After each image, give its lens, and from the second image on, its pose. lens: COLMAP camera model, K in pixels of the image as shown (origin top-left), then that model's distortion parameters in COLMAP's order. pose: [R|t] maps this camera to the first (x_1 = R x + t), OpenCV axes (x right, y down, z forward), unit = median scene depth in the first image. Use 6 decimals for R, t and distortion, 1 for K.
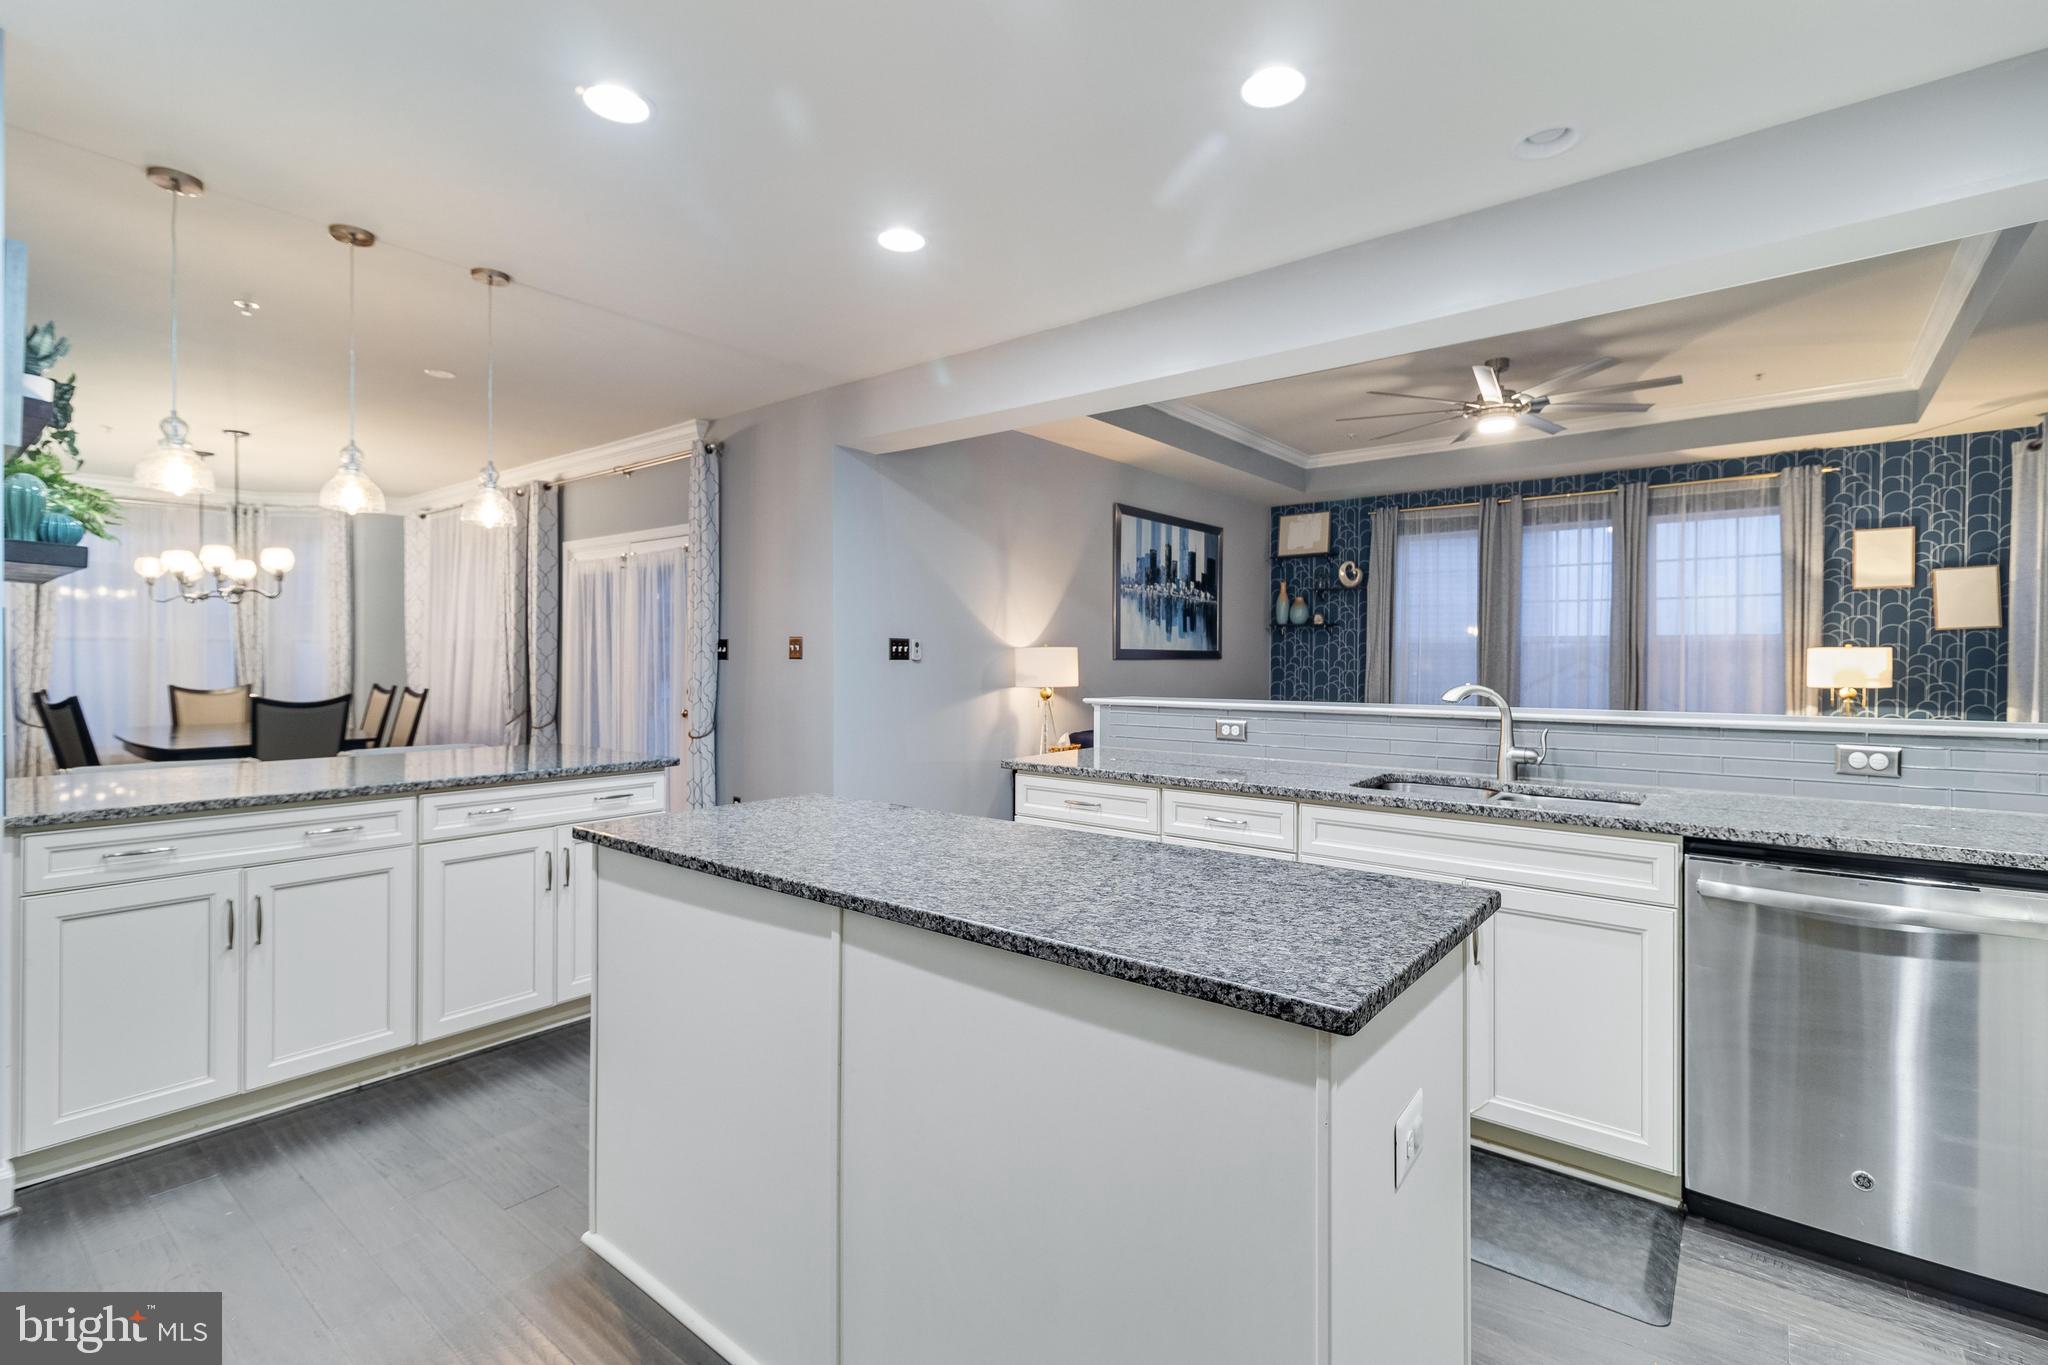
lens RADIAL K [[947.0, 0, 1022.5], [0, 947.0, 670.1], [0, 0, 1]] dist [0.000415, -0.000353]
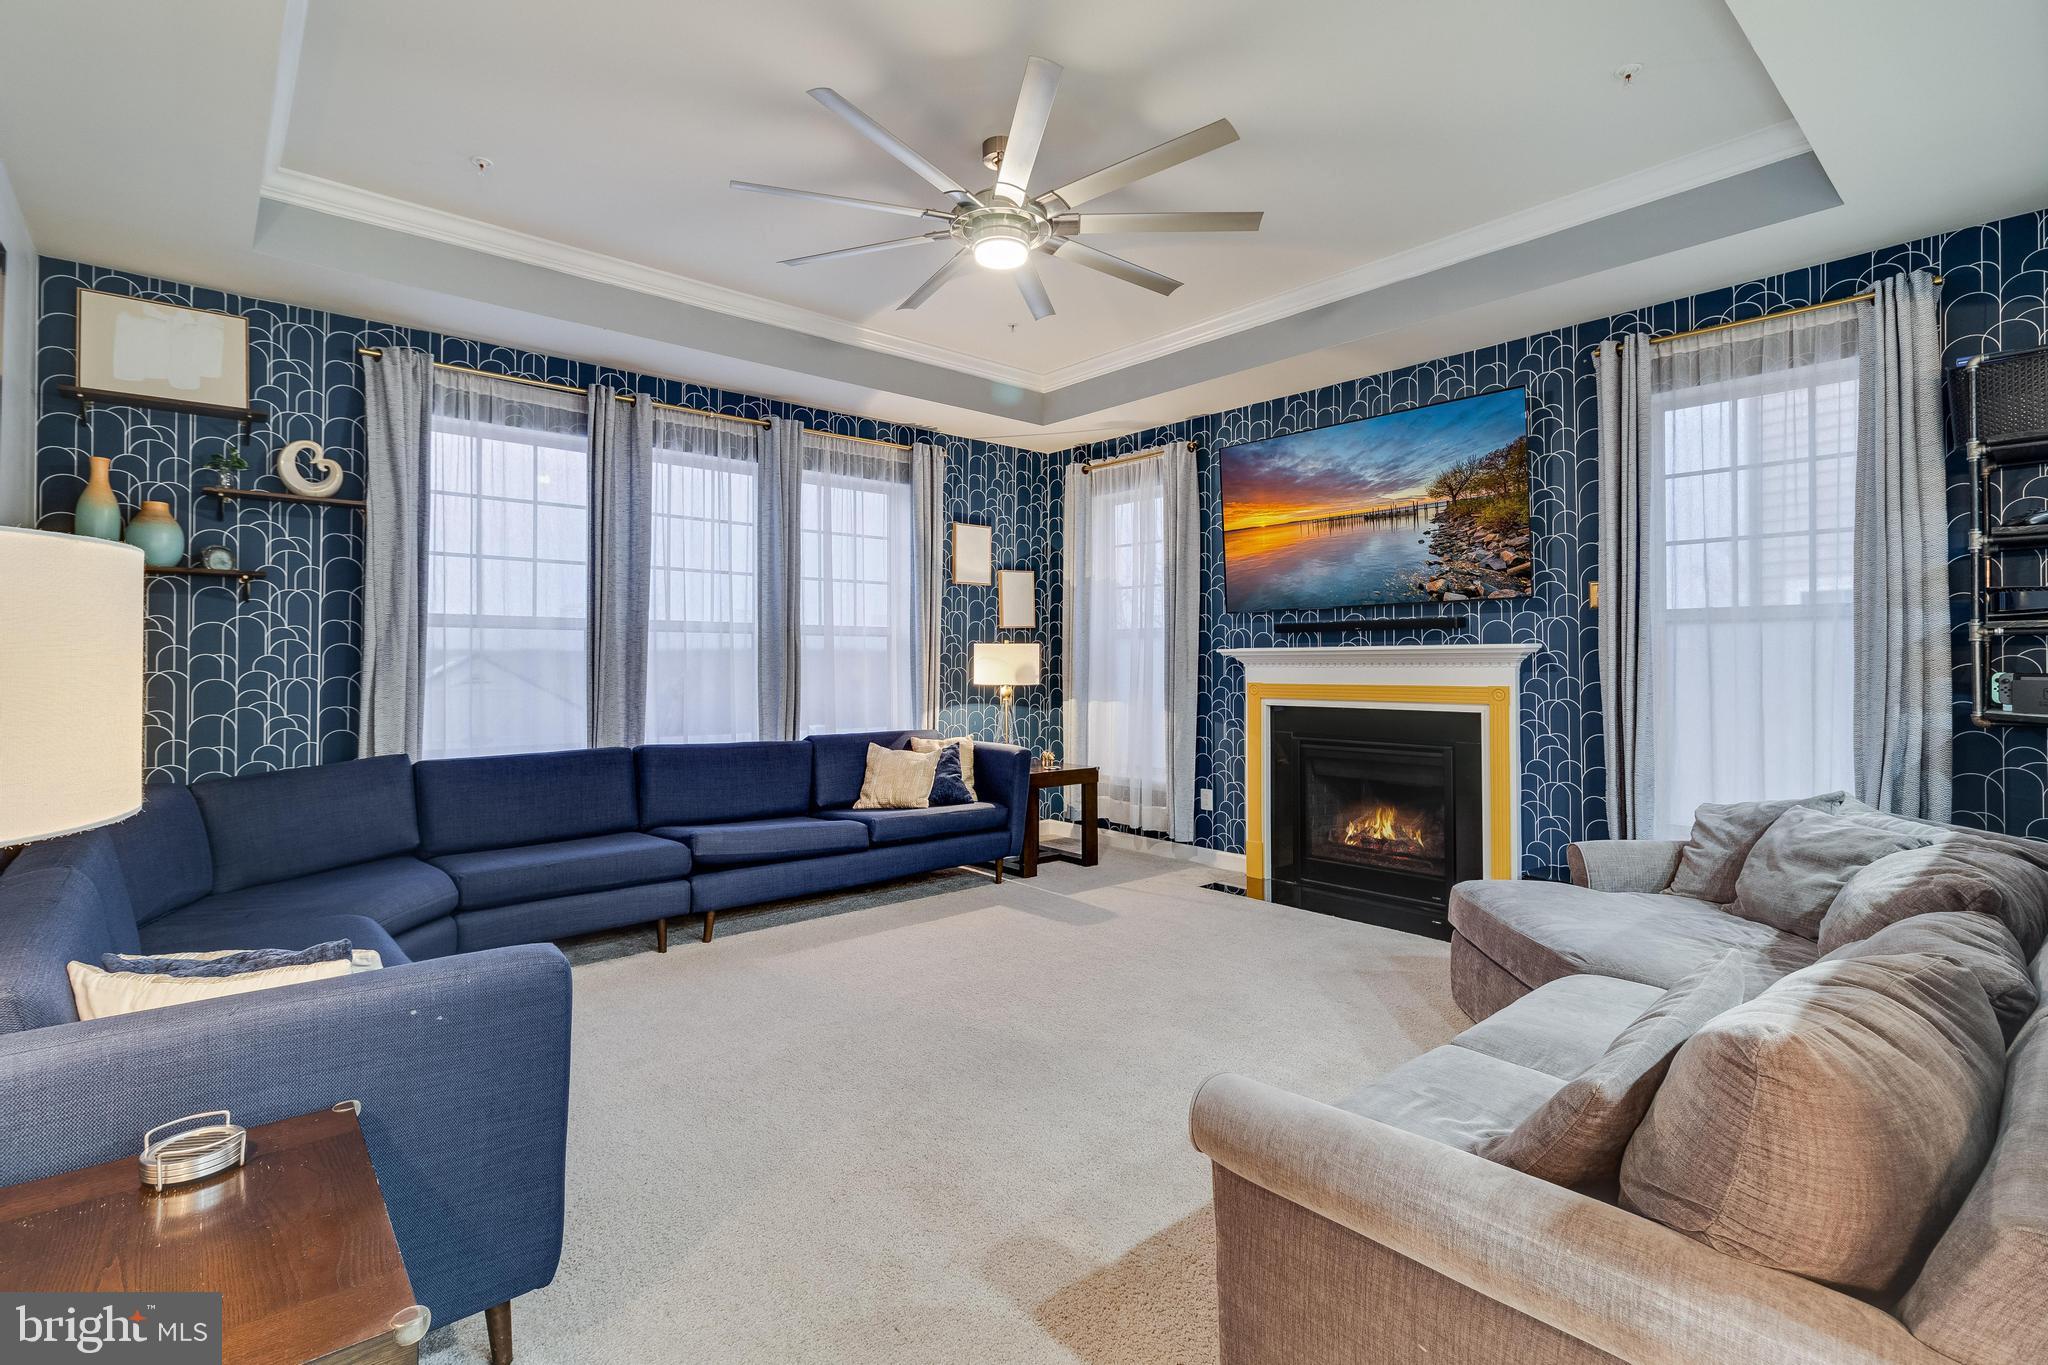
lens RADIAL K [[947.0, 0, 1022.5], [0, 947.0, 667.9], [0, 0, 1]] dist [0.000415, -0.000353]
pose [[0.178156, -0.010001, 0.983951, -0.053374], [0.010291, 0.999913, 0.008300, -0.005384], [-0.983948, 0.008647, 0.178244, 0.645161]]
